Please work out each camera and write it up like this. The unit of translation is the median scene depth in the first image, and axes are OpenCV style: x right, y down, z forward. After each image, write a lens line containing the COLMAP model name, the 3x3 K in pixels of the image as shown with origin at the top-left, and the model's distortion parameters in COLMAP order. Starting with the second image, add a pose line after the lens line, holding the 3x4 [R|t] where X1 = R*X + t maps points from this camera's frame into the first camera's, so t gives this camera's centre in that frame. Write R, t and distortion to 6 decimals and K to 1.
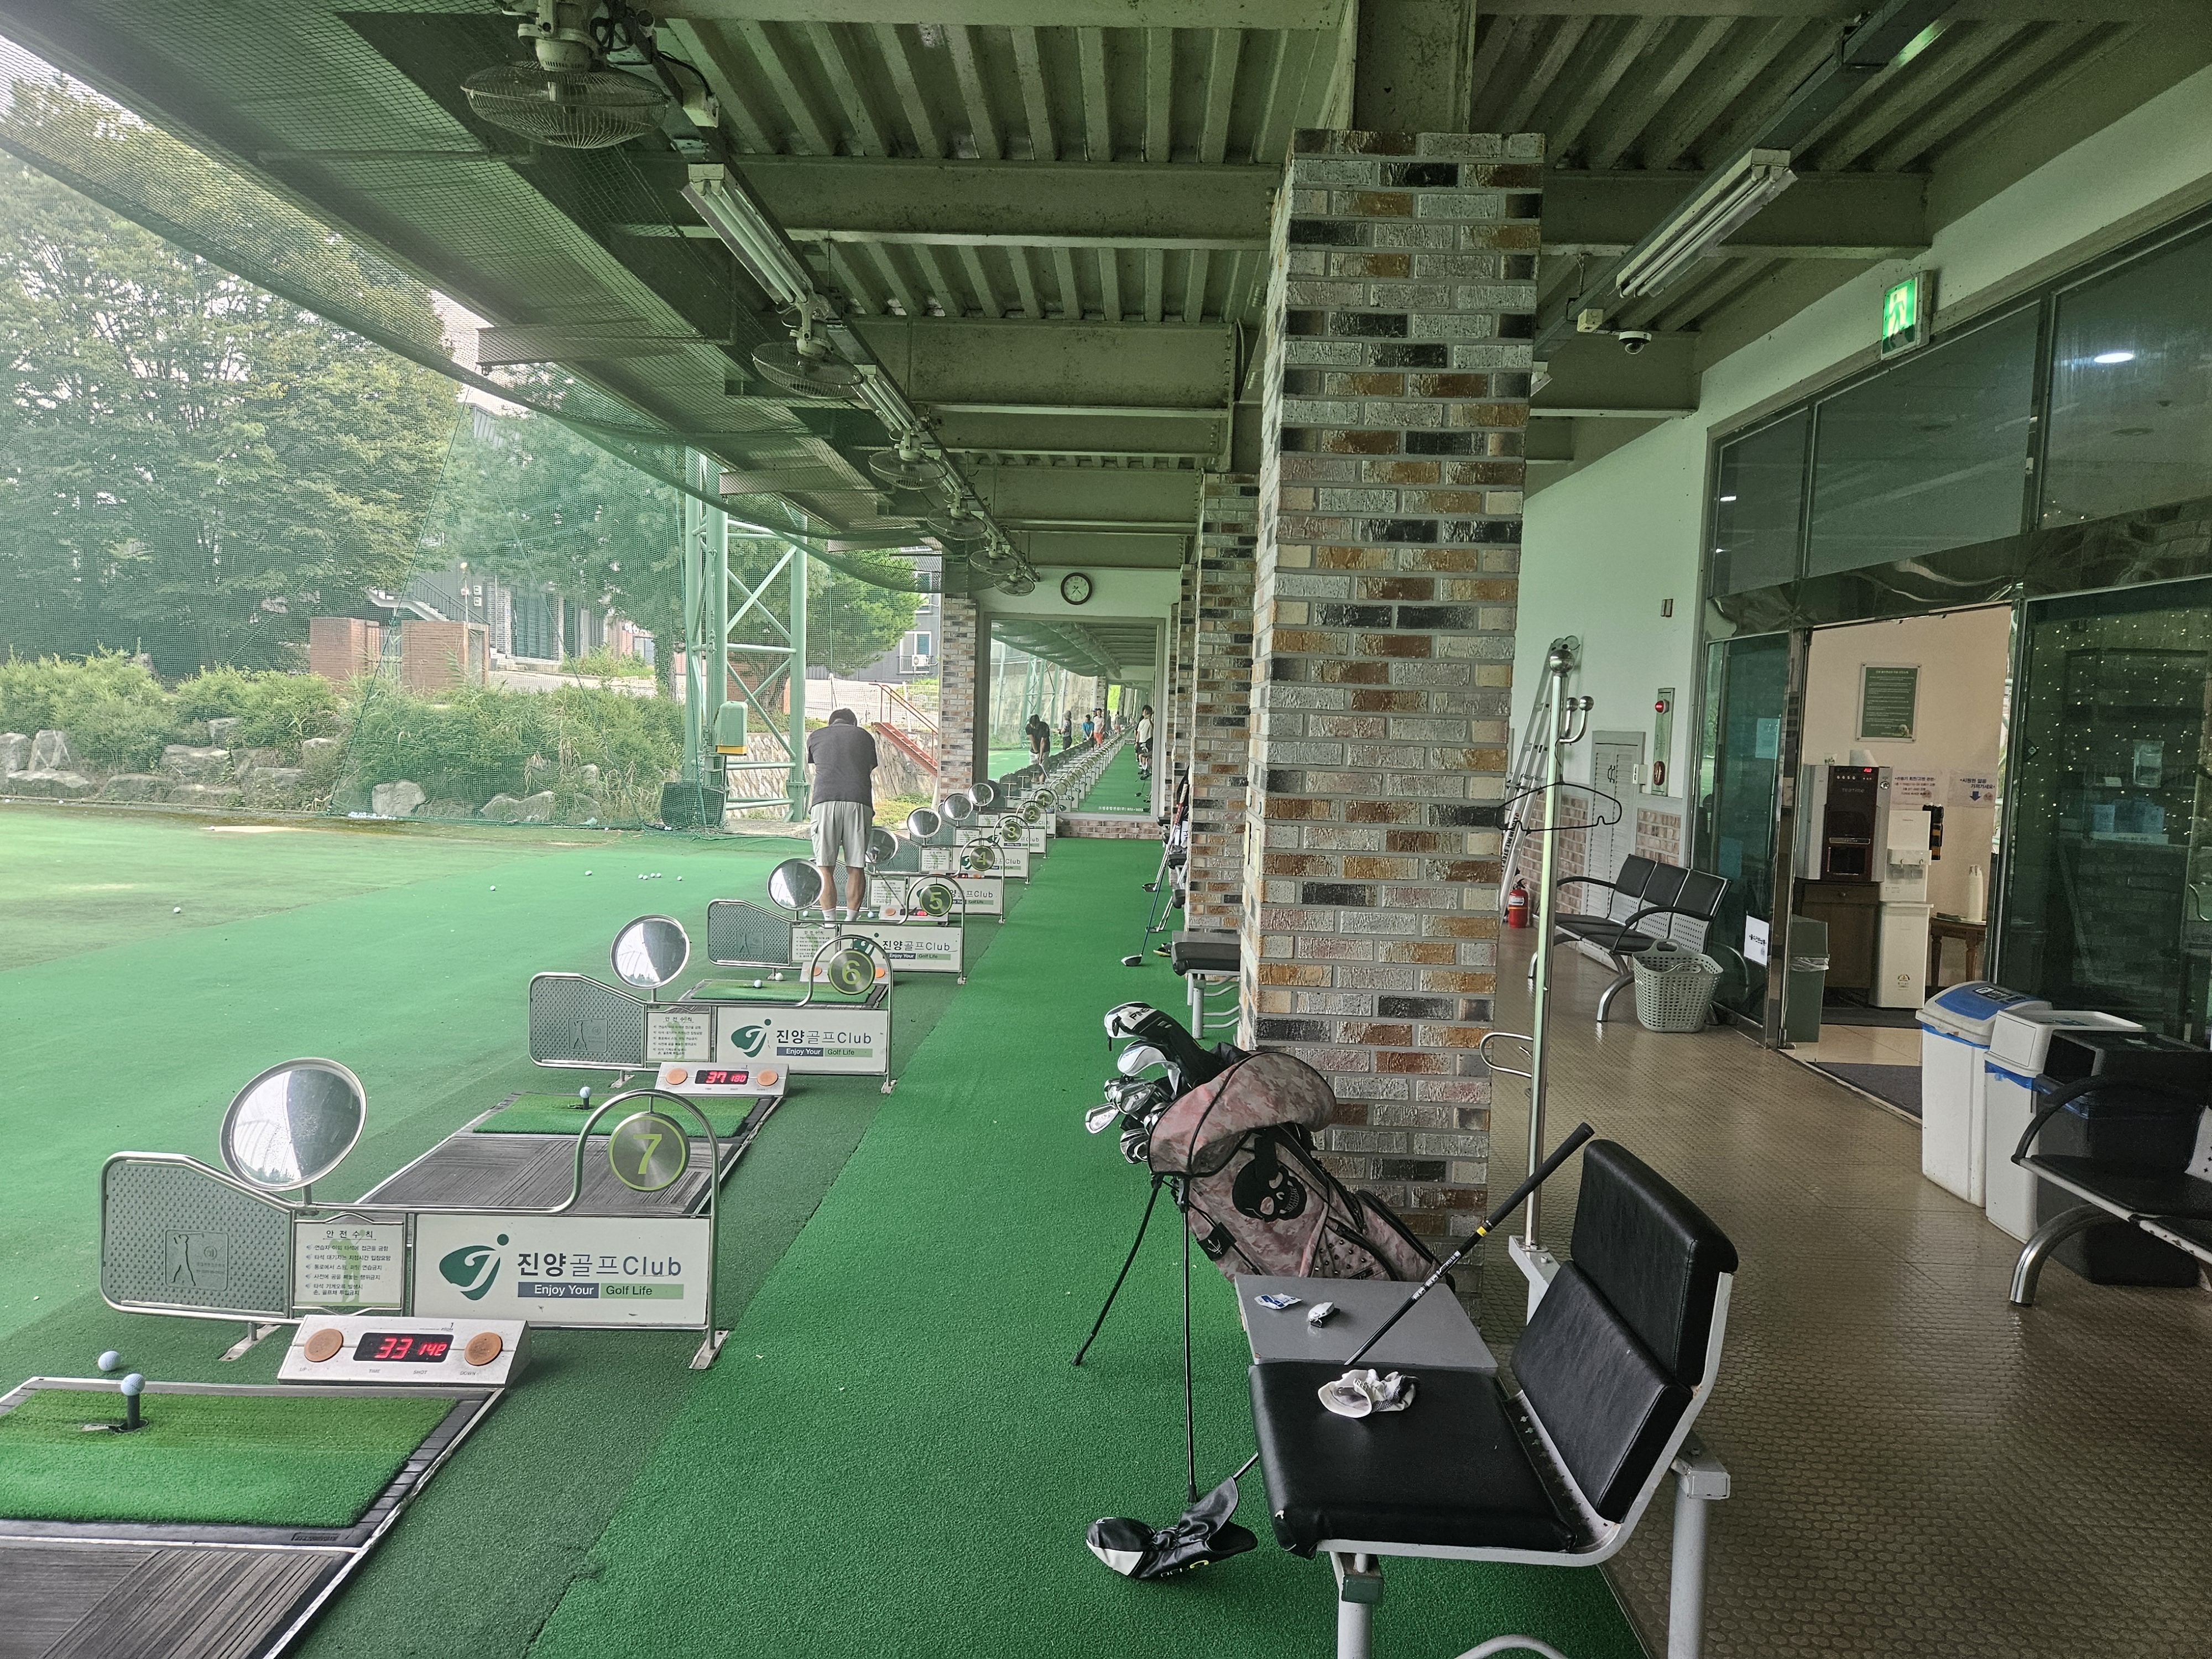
lens RADIAL K [[1512.4, 0, 1106.0], [0, 1512.4, 829.5], [0, 0, 1]] dist [0.036182, 0.001085]
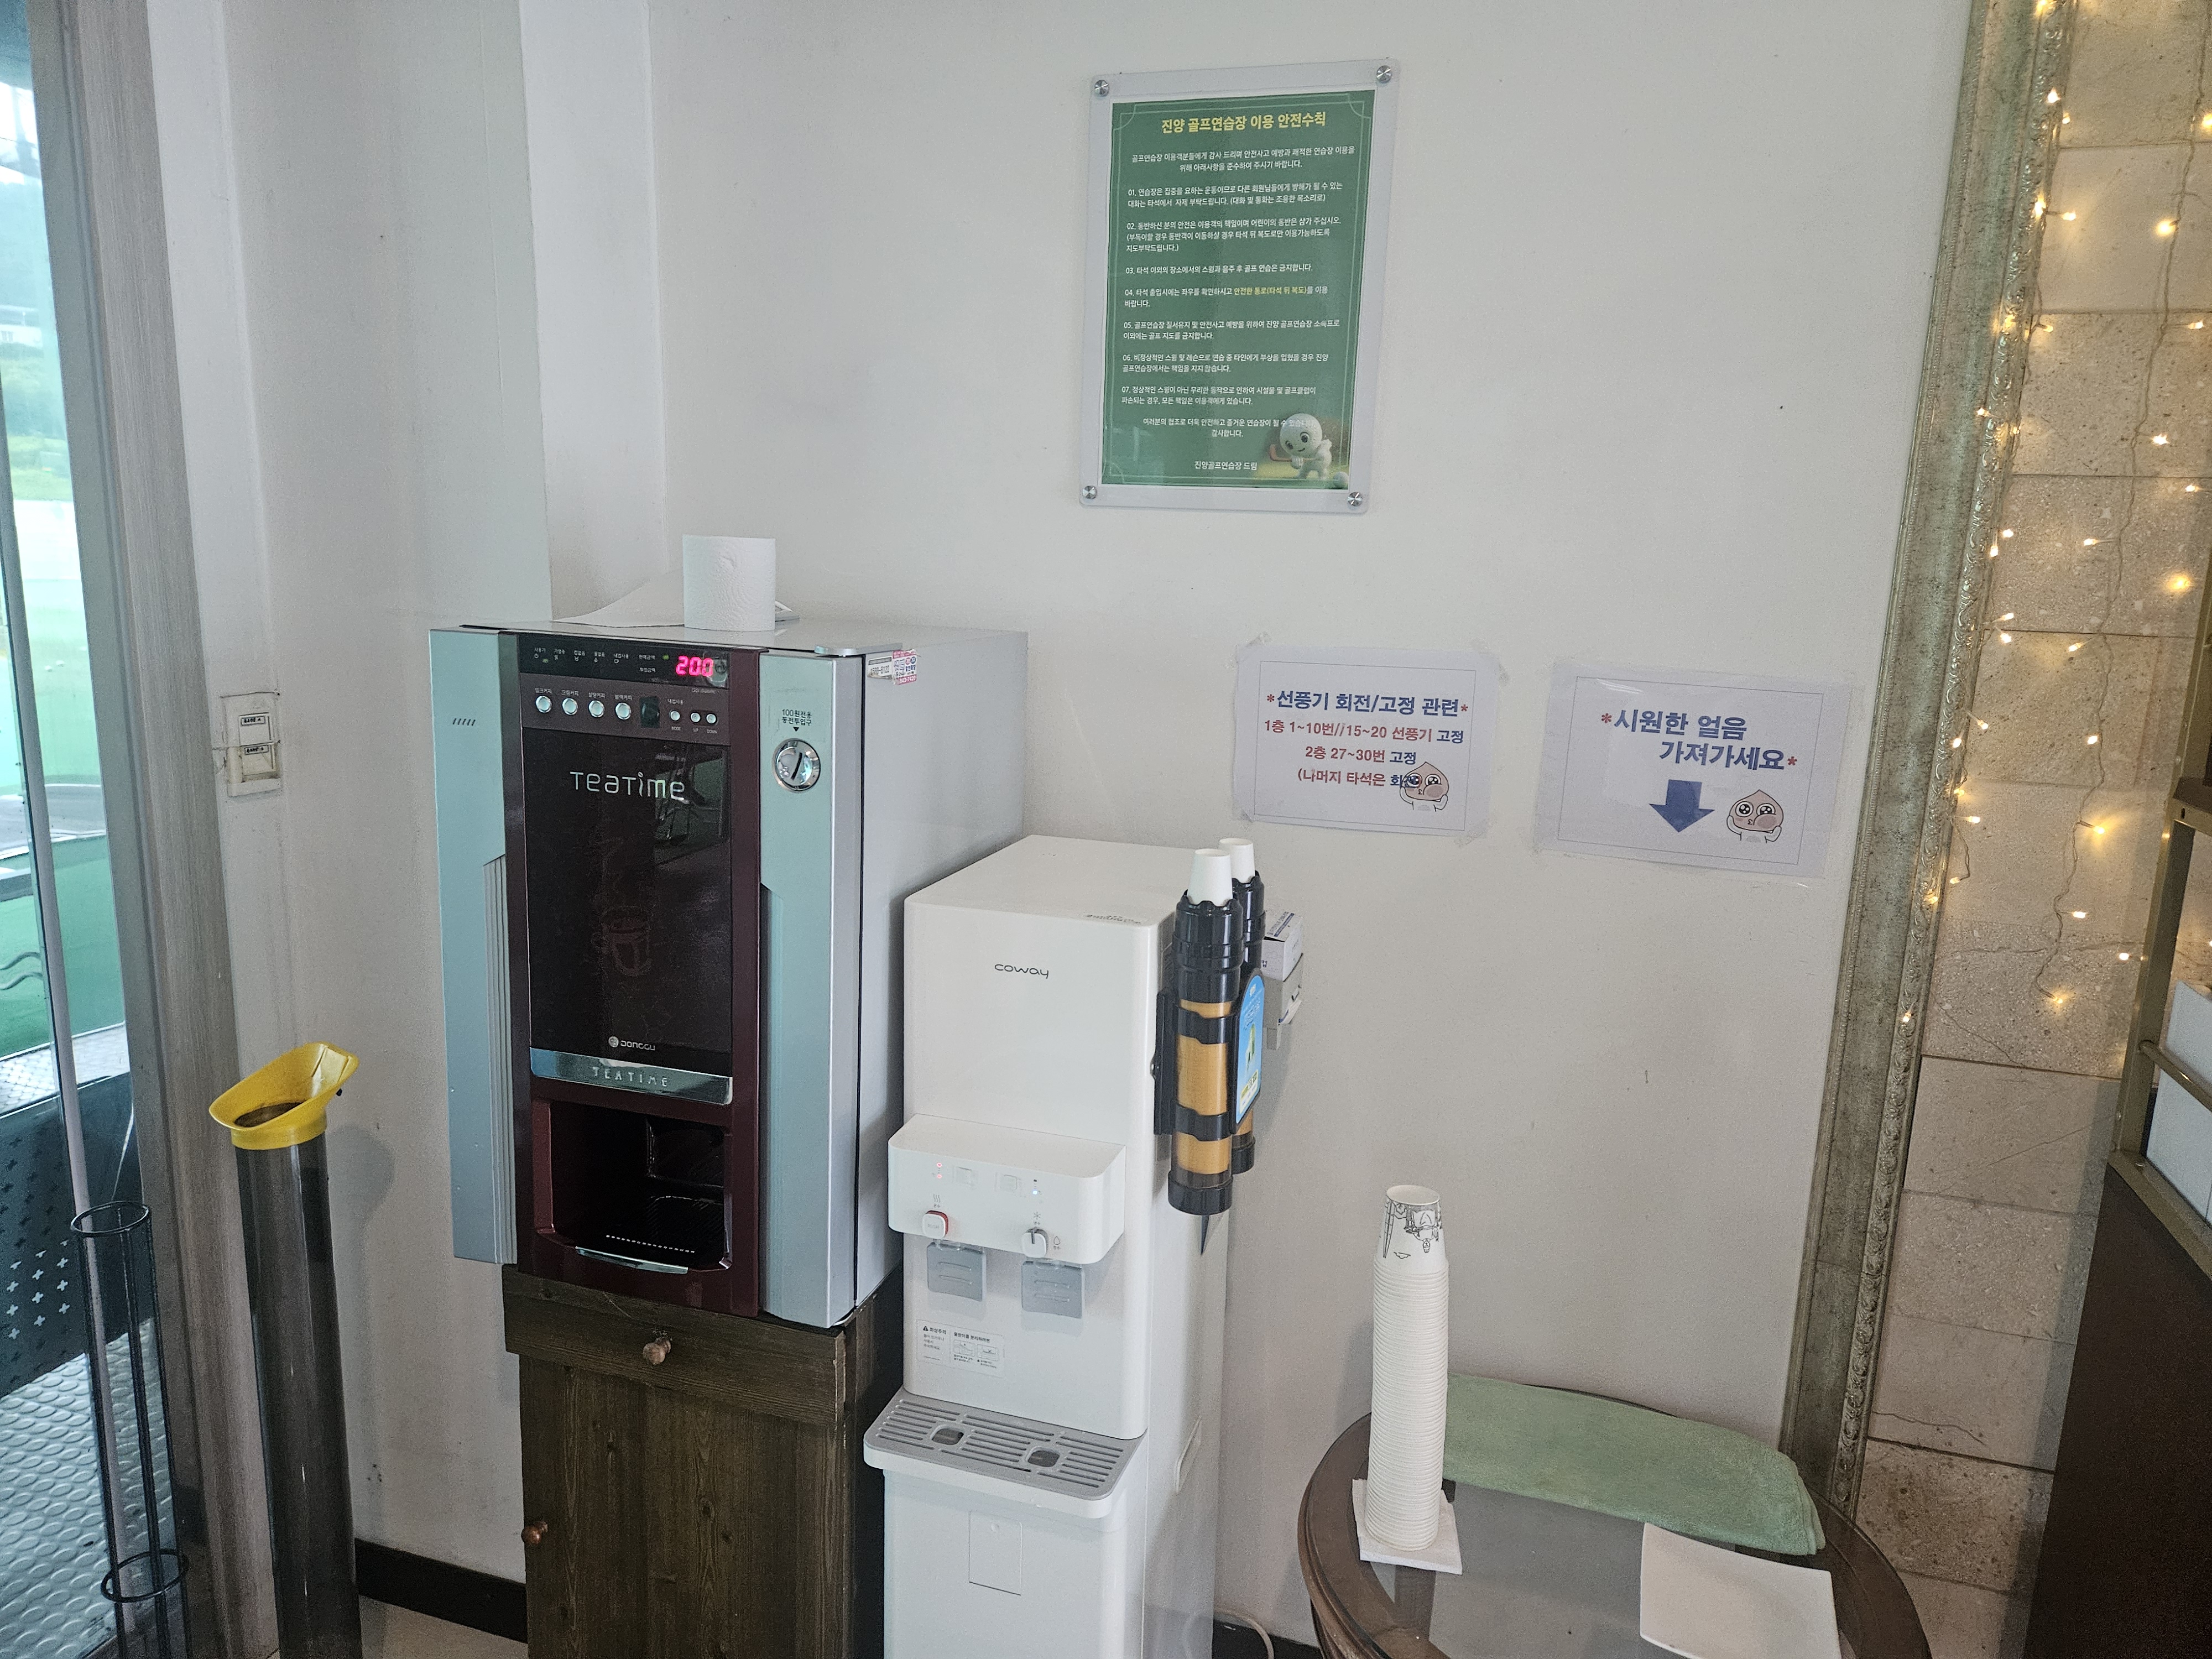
lens RADIAL K [[1512.4, 0, 1106.0], [0, 1512.4, 829.5], [0, 0, 1]] dist [0.036182, 0.001085]
pose [[0.964169, 0.052861, -0.259969, 0.483116], [-0.022058, 0.992528, 0.120007, -0.034858], [0.264371, -0.109972, 0.958131, 0.708996]]
